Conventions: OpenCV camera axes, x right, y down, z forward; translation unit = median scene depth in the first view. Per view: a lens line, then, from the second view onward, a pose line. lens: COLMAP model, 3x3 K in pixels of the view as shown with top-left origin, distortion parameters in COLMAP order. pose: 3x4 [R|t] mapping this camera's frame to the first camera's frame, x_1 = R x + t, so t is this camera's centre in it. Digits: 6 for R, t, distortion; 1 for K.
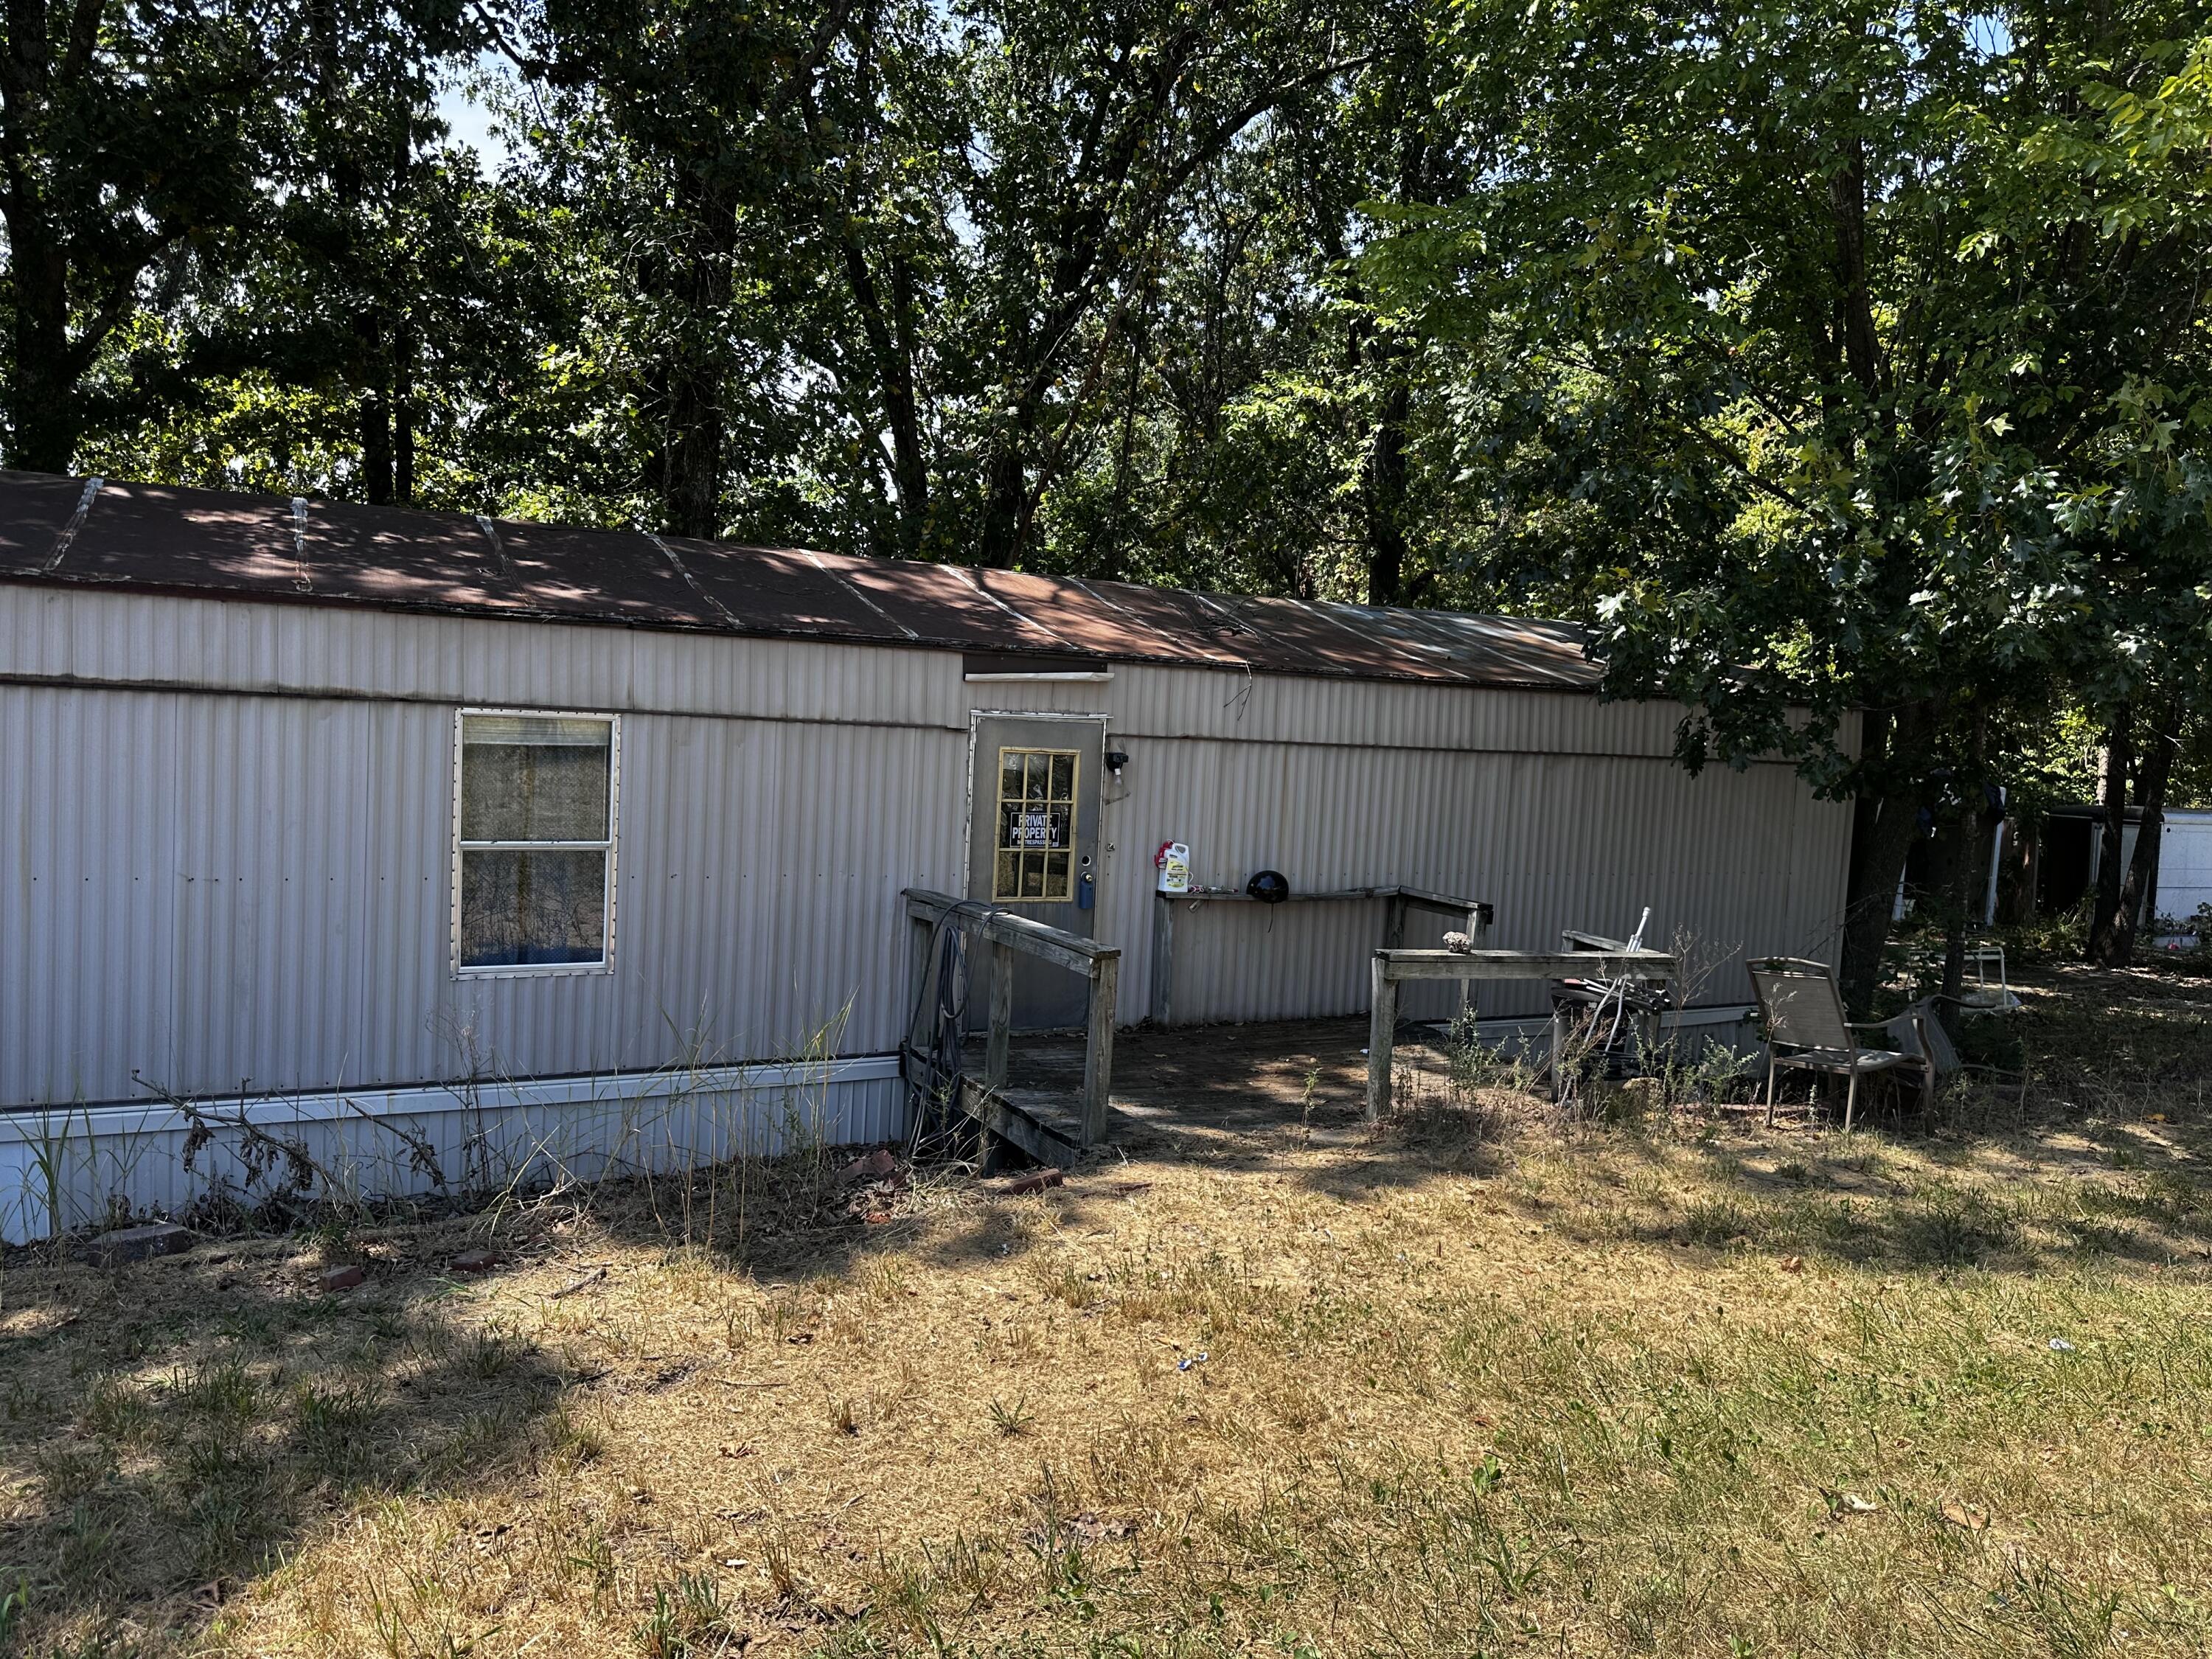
lens RADIAL K [[1518.2, 0, 1100.4], [0, 1518.2, 837.2], [0, 0, 1]] dist [0.201148, -0.377385]
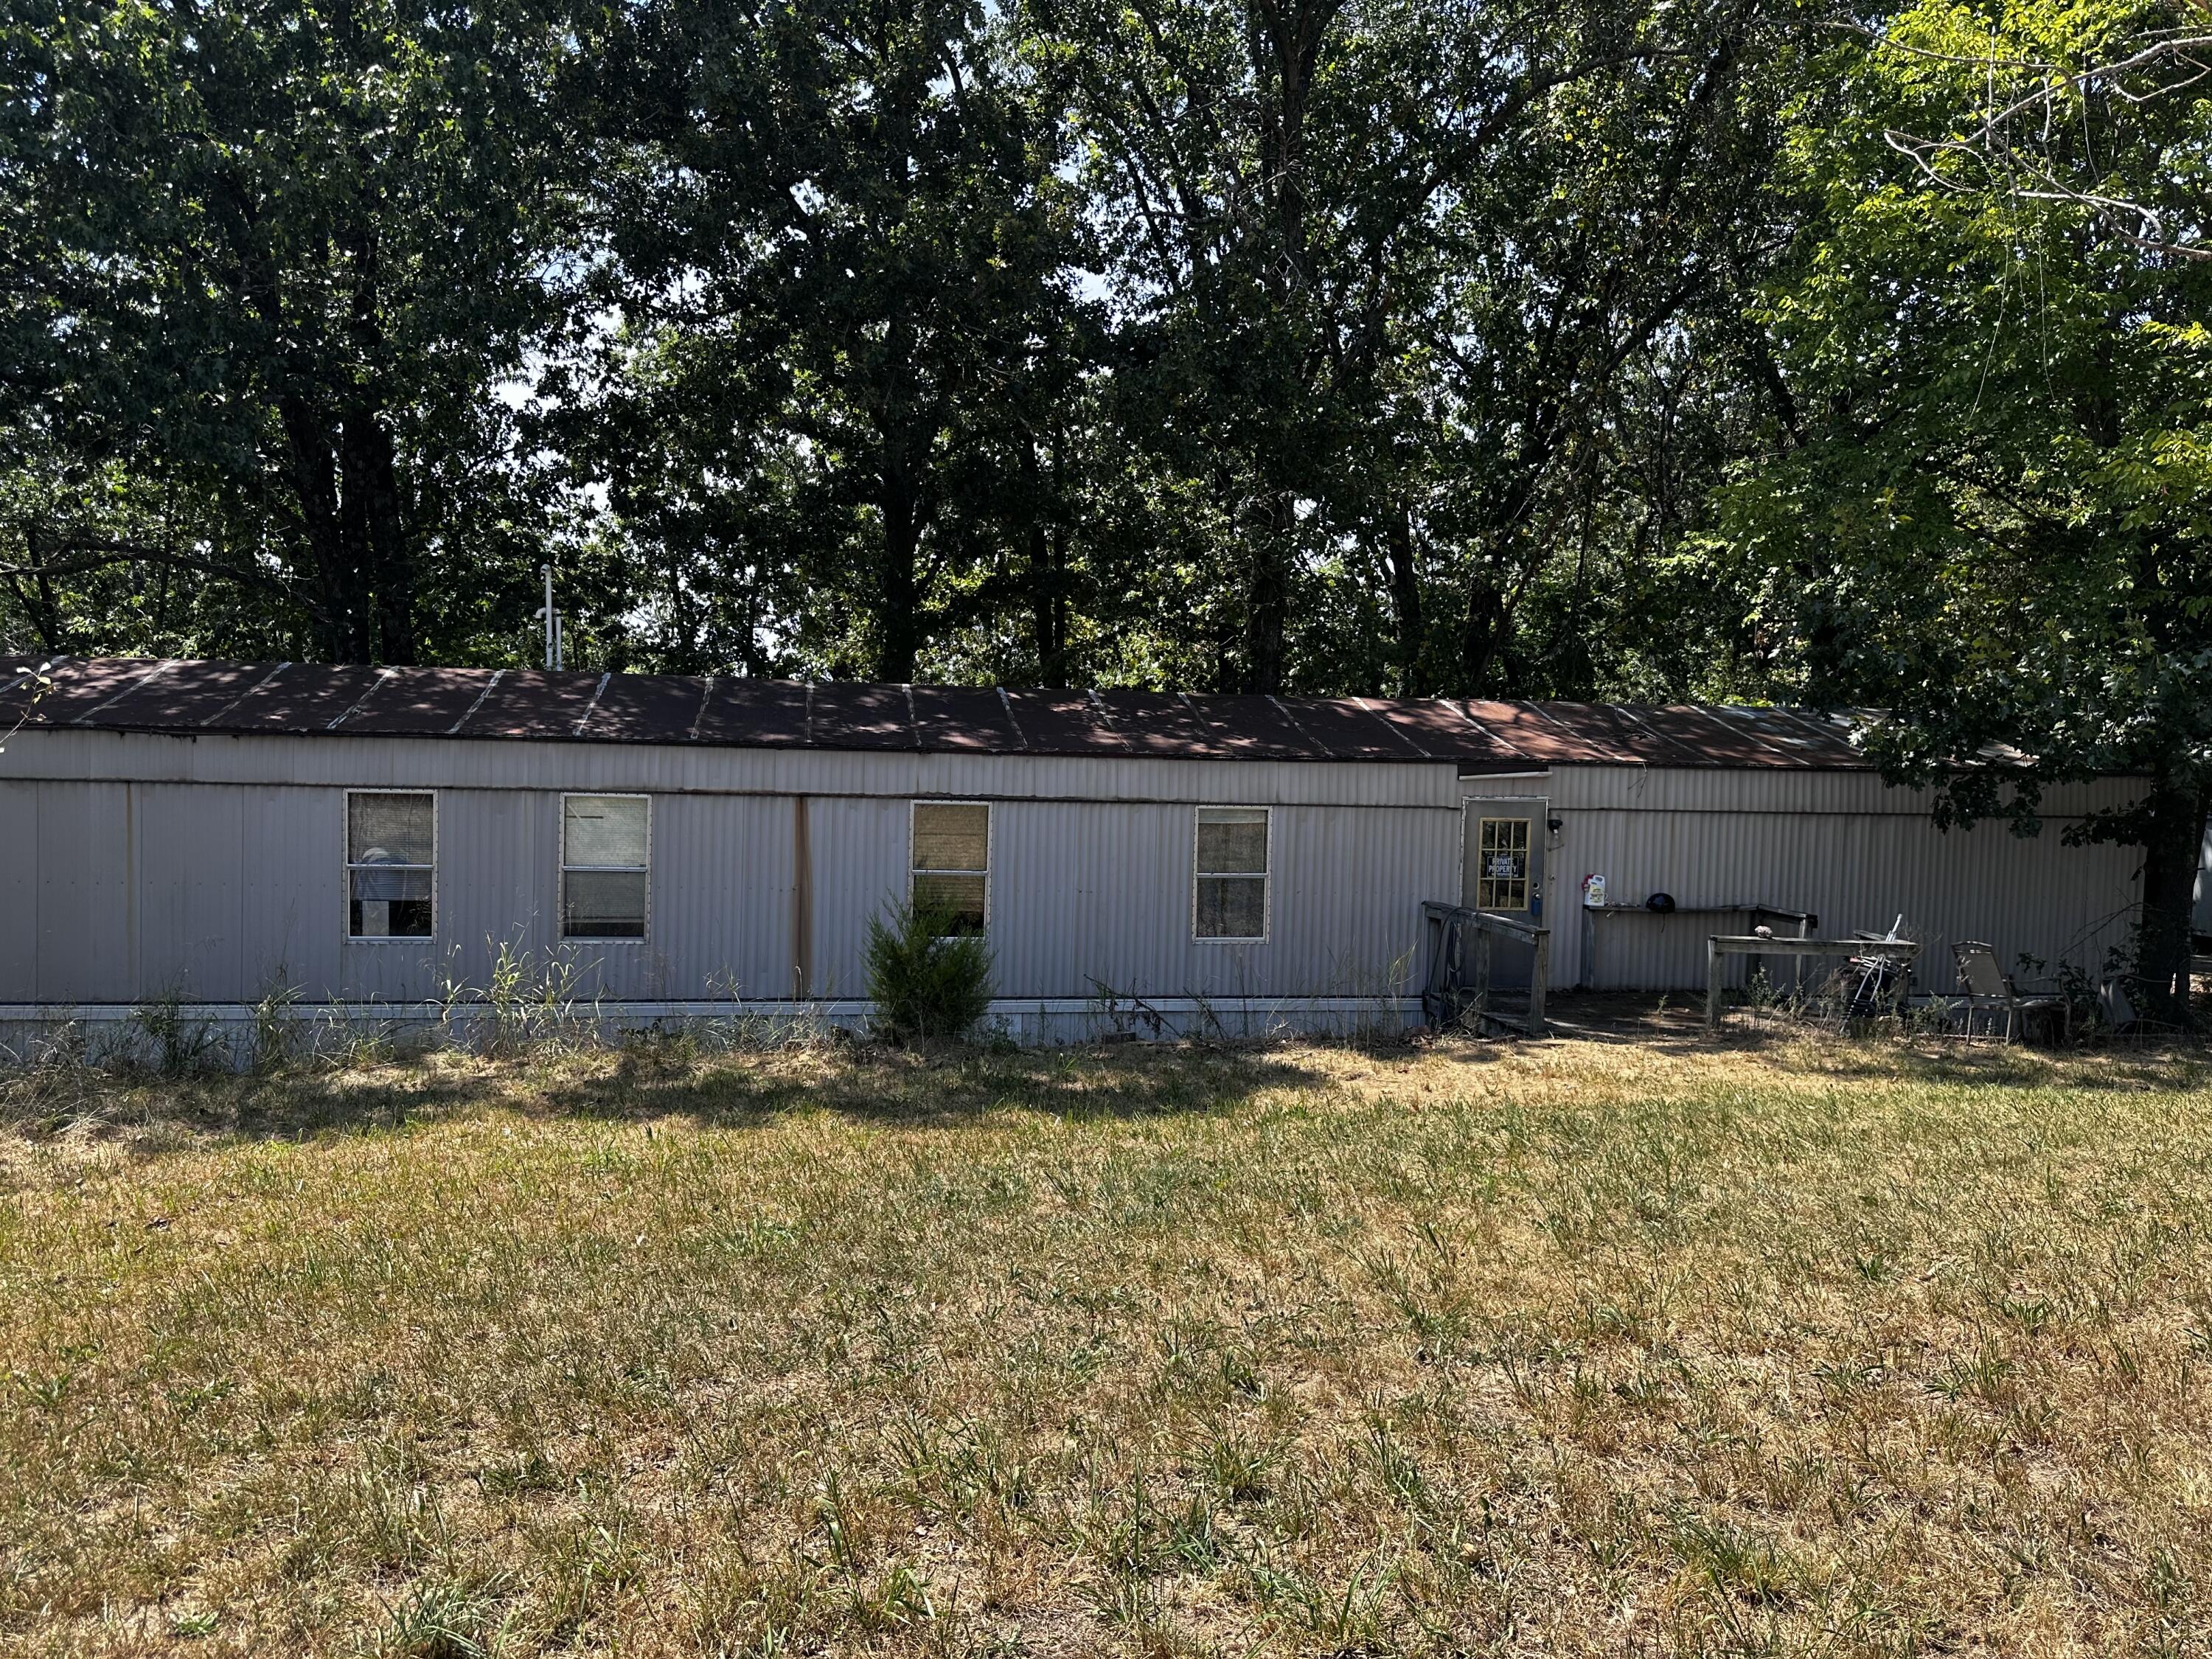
lens RADIAL K [[1518.2, 0, 1100.4], [0, 1518.2, 837.2], [0, 0, 1]] dist [0.201148, -0.377385]
pose [[0.953869, -0.009472, -0.300073, 0.041157], [0.001160, 0.999611, -0.027866, 0.008846], [0.300220, 0.026232, 0.953509, -0.727101]]
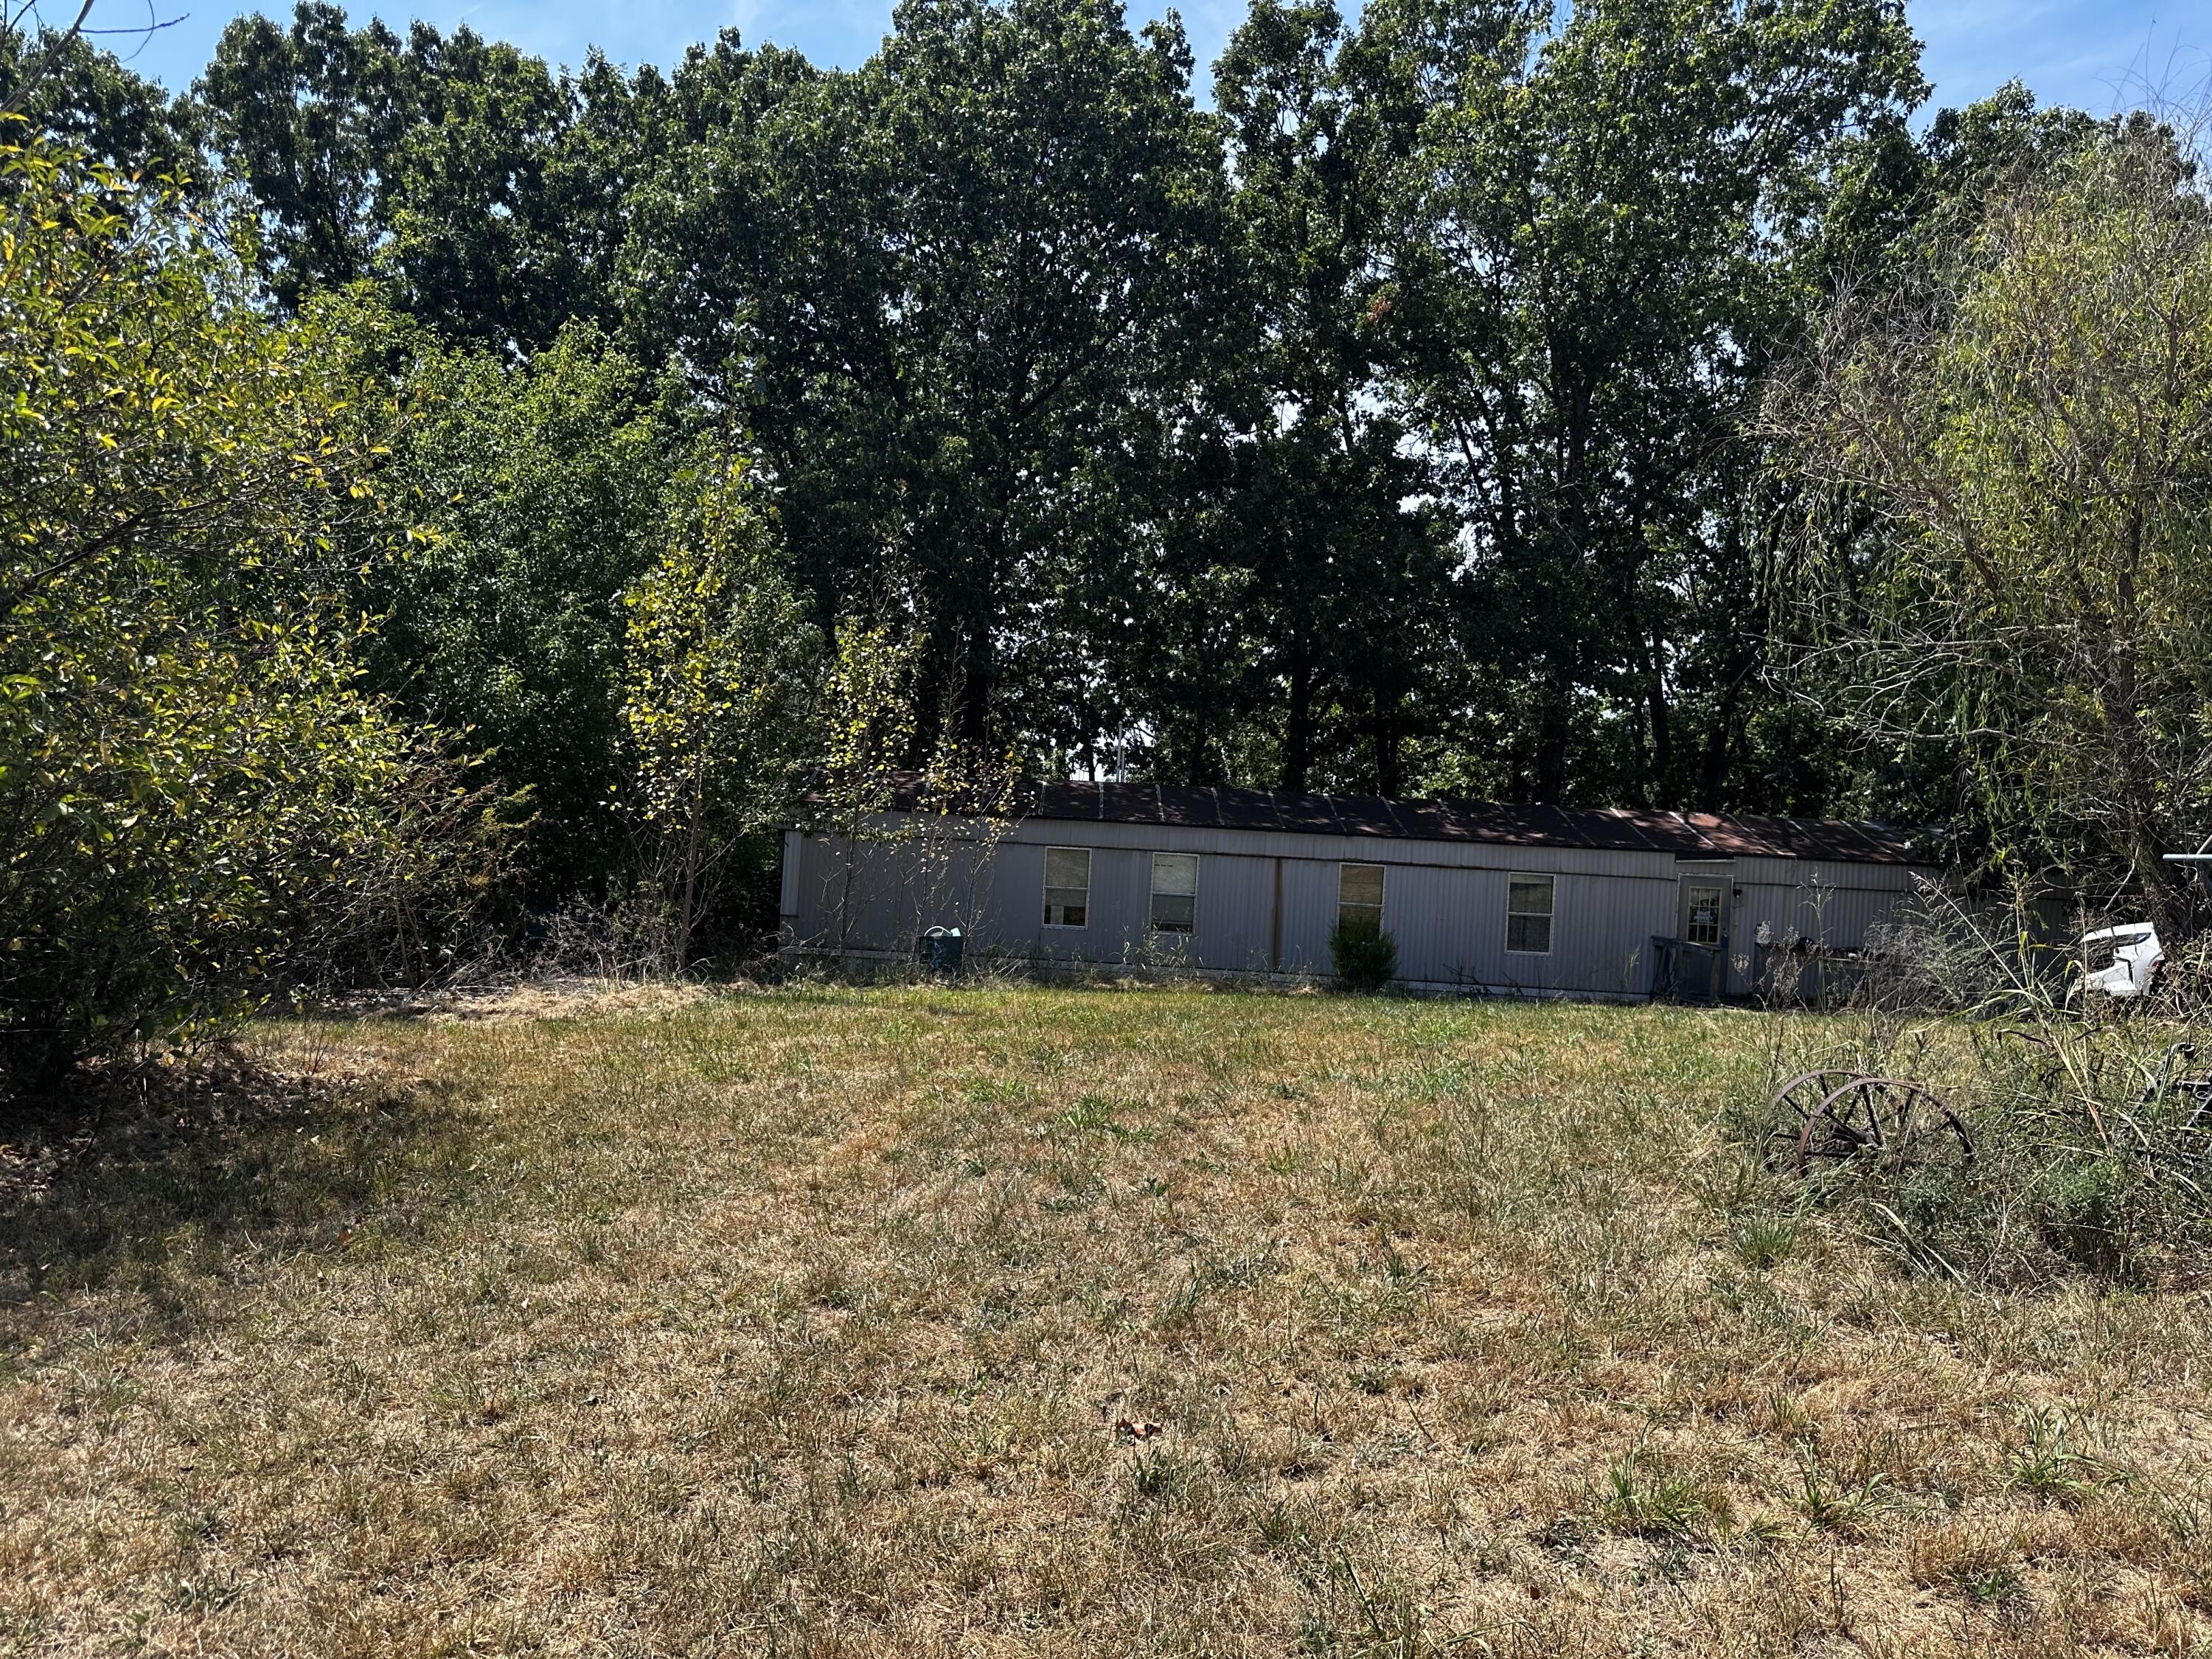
lens RADIAL K [[1518.2, 0, 1100.4], [0, 1518.2, 837.2], [0, 0, 1]] dist [0.201148, -0.377385]
pose [[0.891990, 0.005019, -0.452026, 0.244211], [-0.042580, 0.996425, -0.072962, 0.099657], [0.450044, 0.084329, 0.889016, -1.930350]]
